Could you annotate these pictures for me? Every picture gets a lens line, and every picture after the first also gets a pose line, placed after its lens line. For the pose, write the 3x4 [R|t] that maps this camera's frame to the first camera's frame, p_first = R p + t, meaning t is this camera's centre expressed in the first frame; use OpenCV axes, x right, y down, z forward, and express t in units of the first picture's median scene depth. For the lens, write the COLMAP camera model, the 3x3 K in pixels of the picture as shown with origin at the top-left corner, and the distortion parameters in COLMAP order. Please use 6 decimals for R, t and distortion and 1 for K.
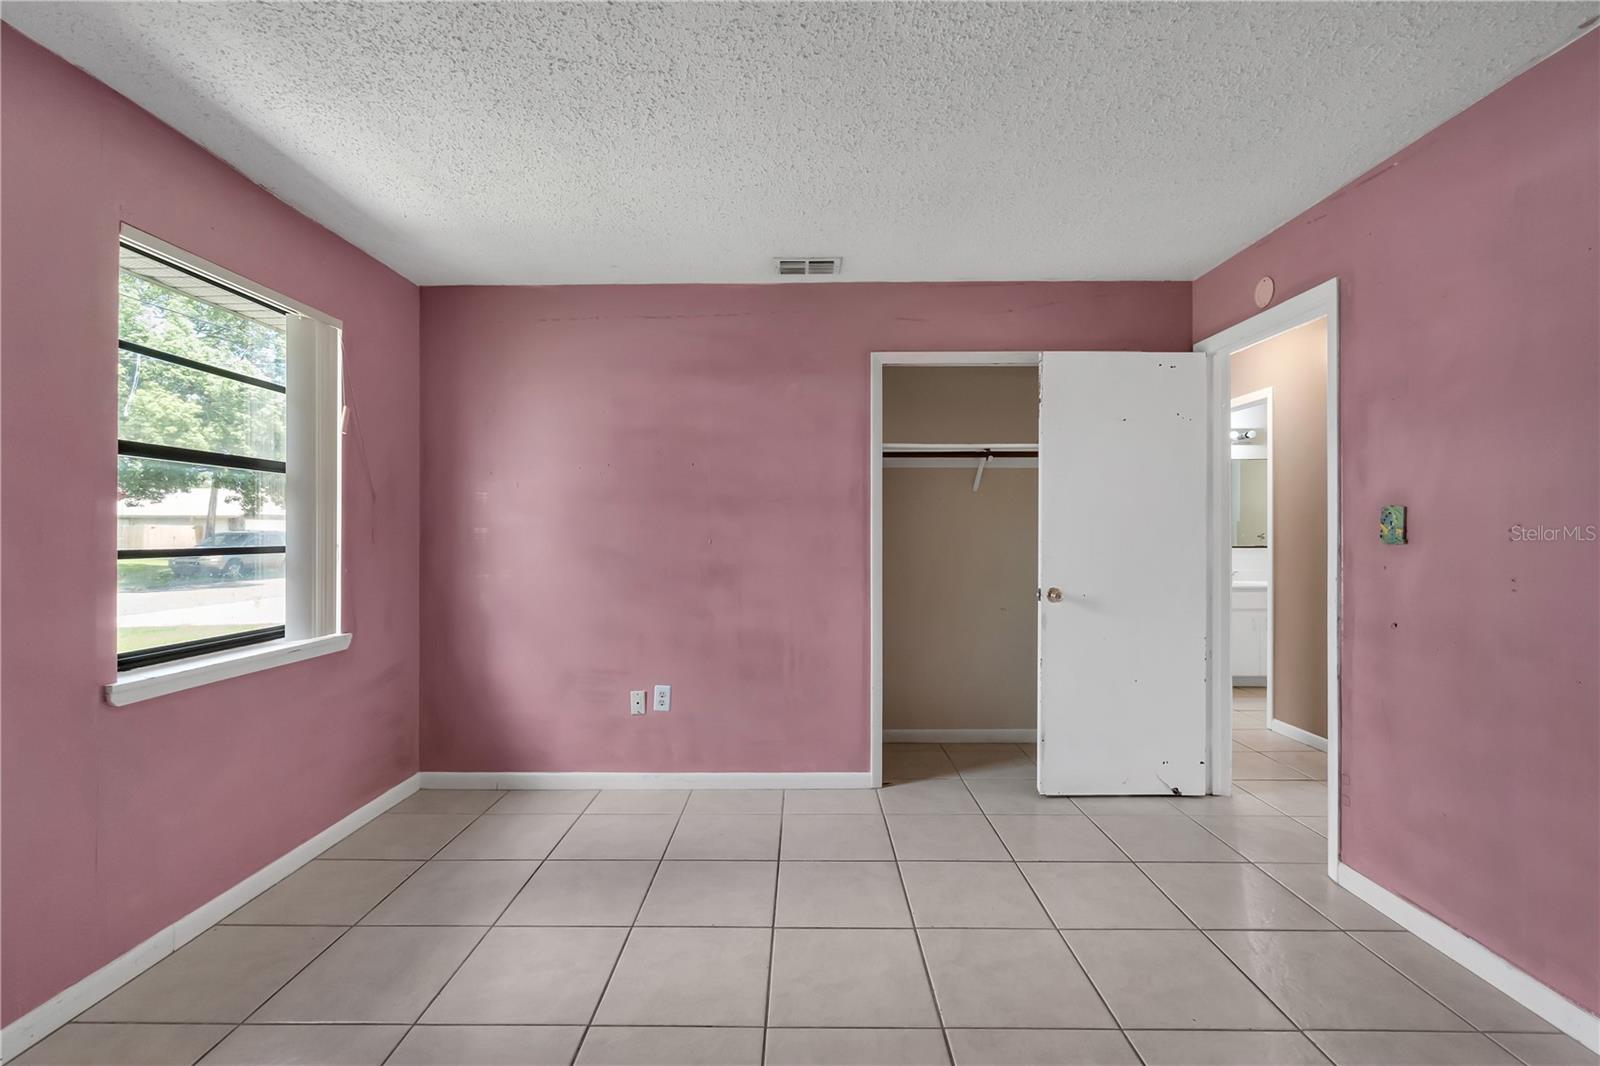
lens RADIAL K [[697.2, 0, 798.6], [0, 697.2, 527.8], [0, 0, 1]] dist [-0.001233, 0.000003]
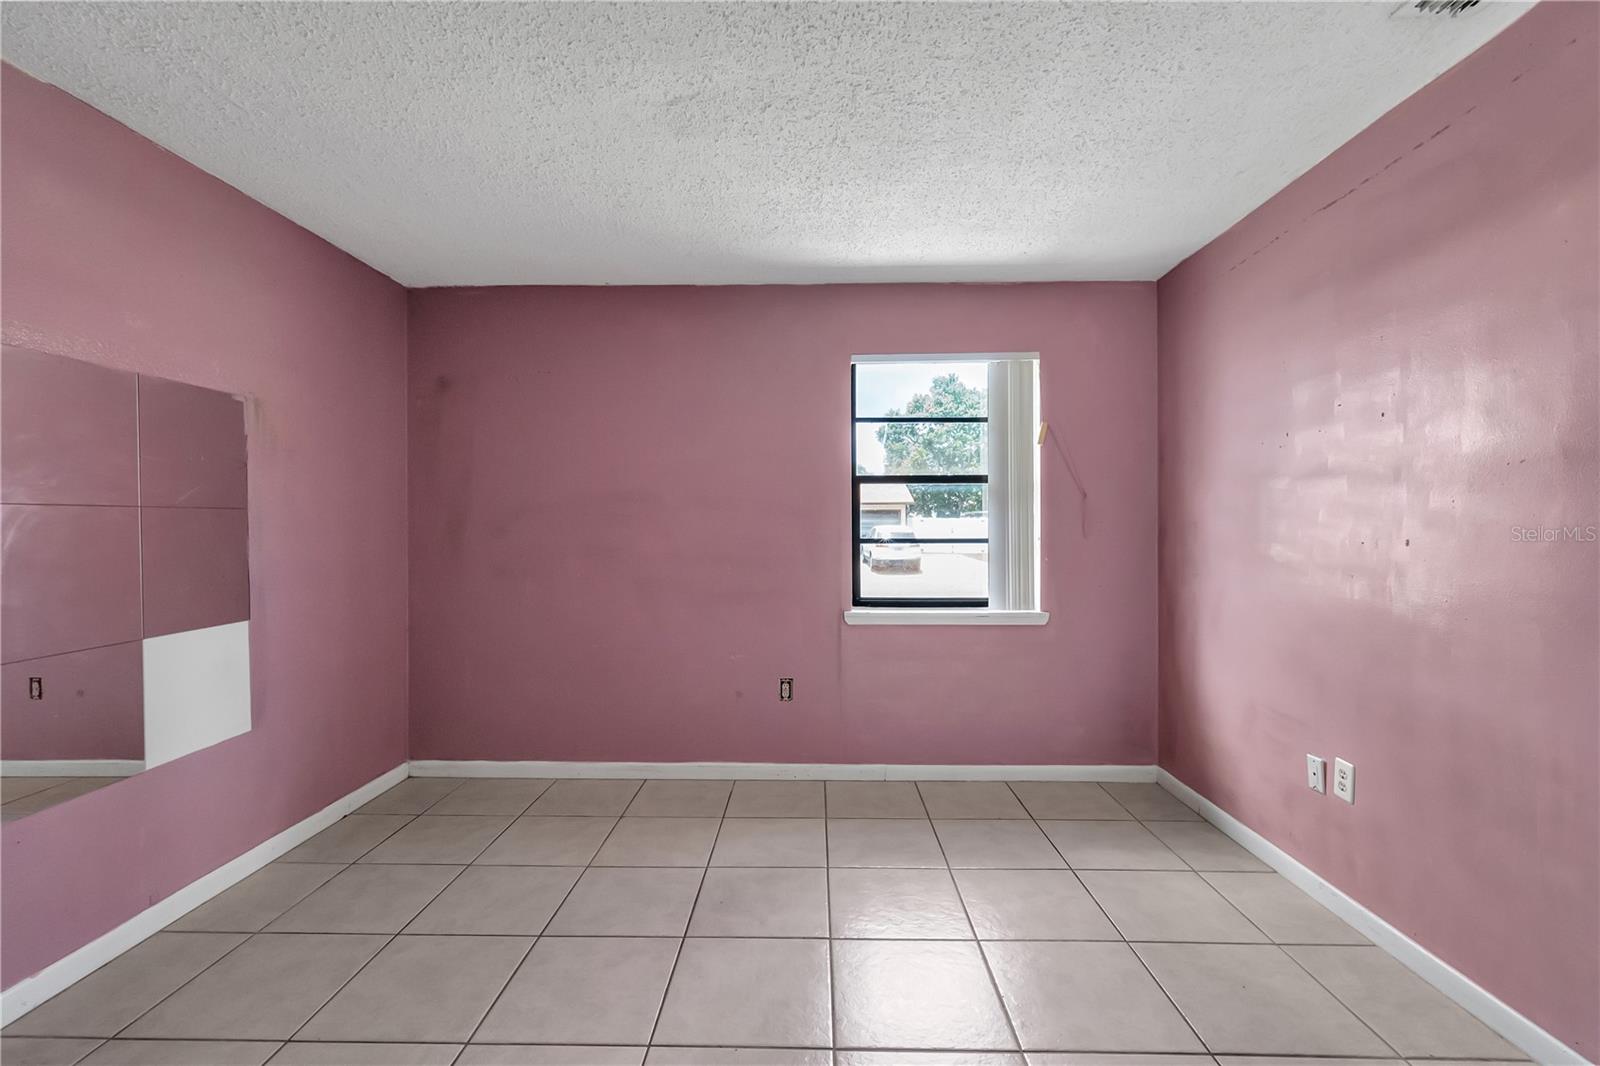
lens RADIAL K [[690.7, 0, 794.6], [0, 690.7, 531.9], [0, 0, 1]] dist [-0.001101, 0.000523]
pose [[-0.011789, 0.004251, -0.999921, 0.542341], [0.009706, 0.999944, 0.004136, 0.004500], [0.999883, -0.009656, -0.011829, 0.584979]]
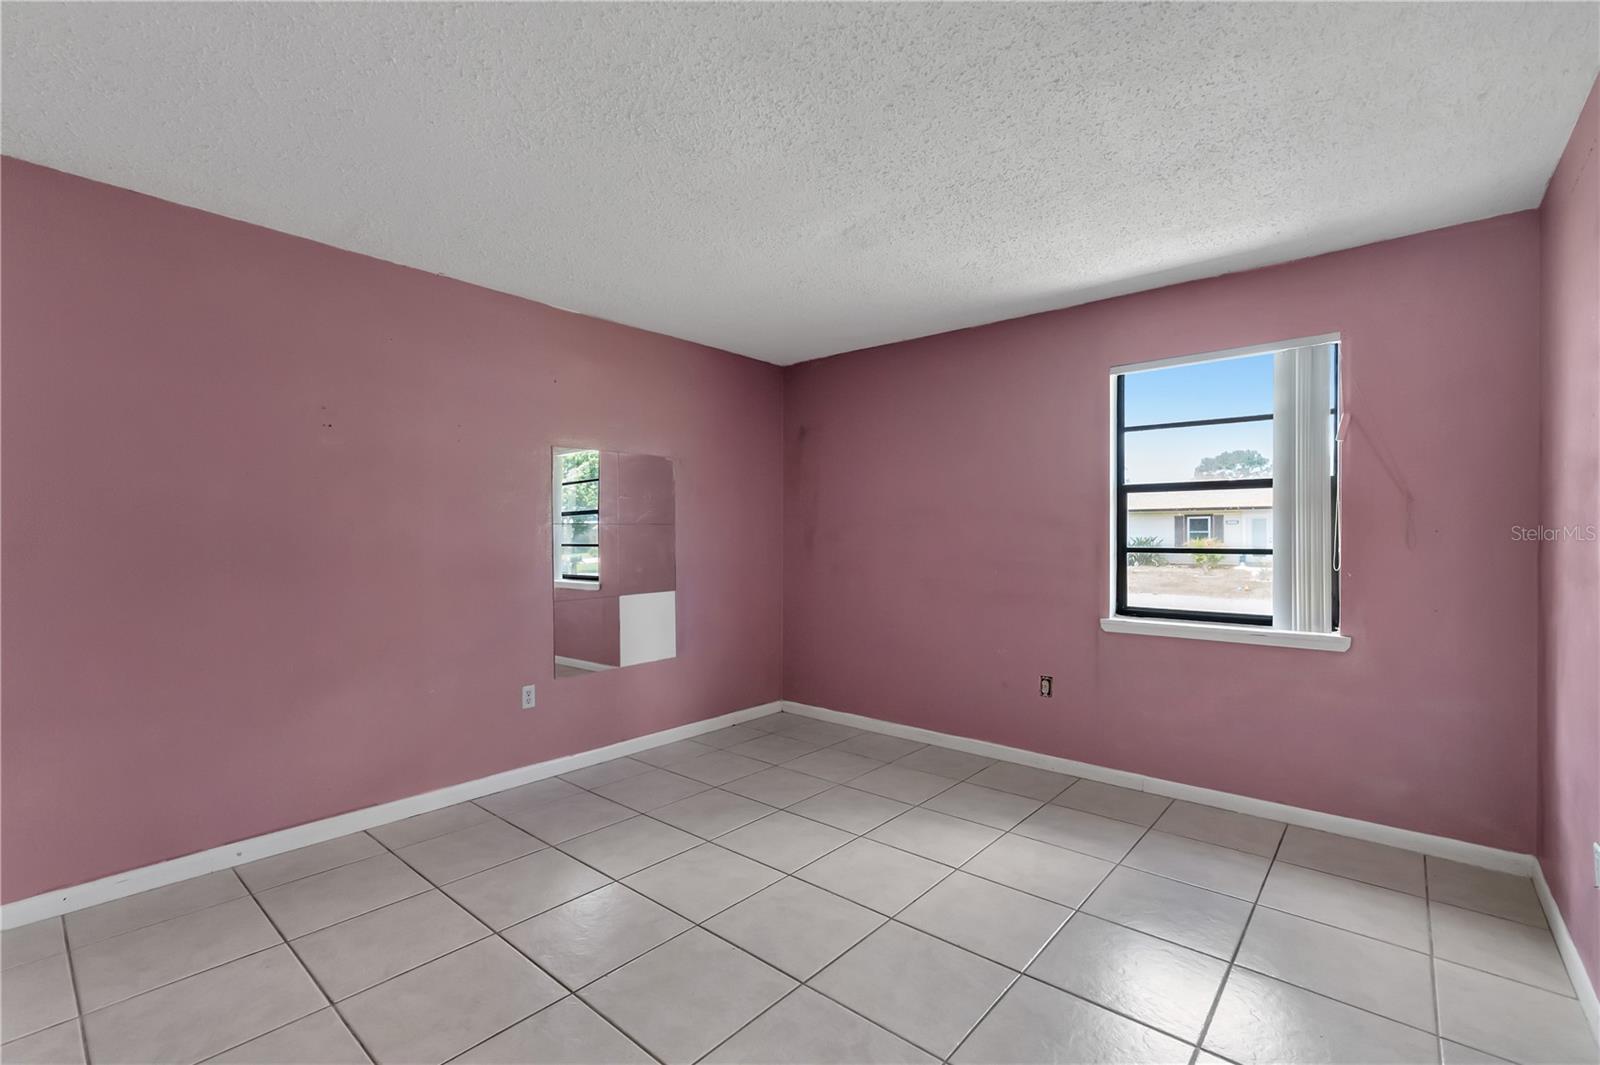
lens RADIAL K [[698.3, 0, 794.4], [0, 698.3, 539.9], [0, 0, 1]] dist [-0.002573, 0.000103]
pose [[-0.645084, 0.002243, -0.764108, 0.648404], [0.003846, 0.999993, -0.000311, 0.007069], [0.764102, -0.003139, -0.645088, 1.041014]]
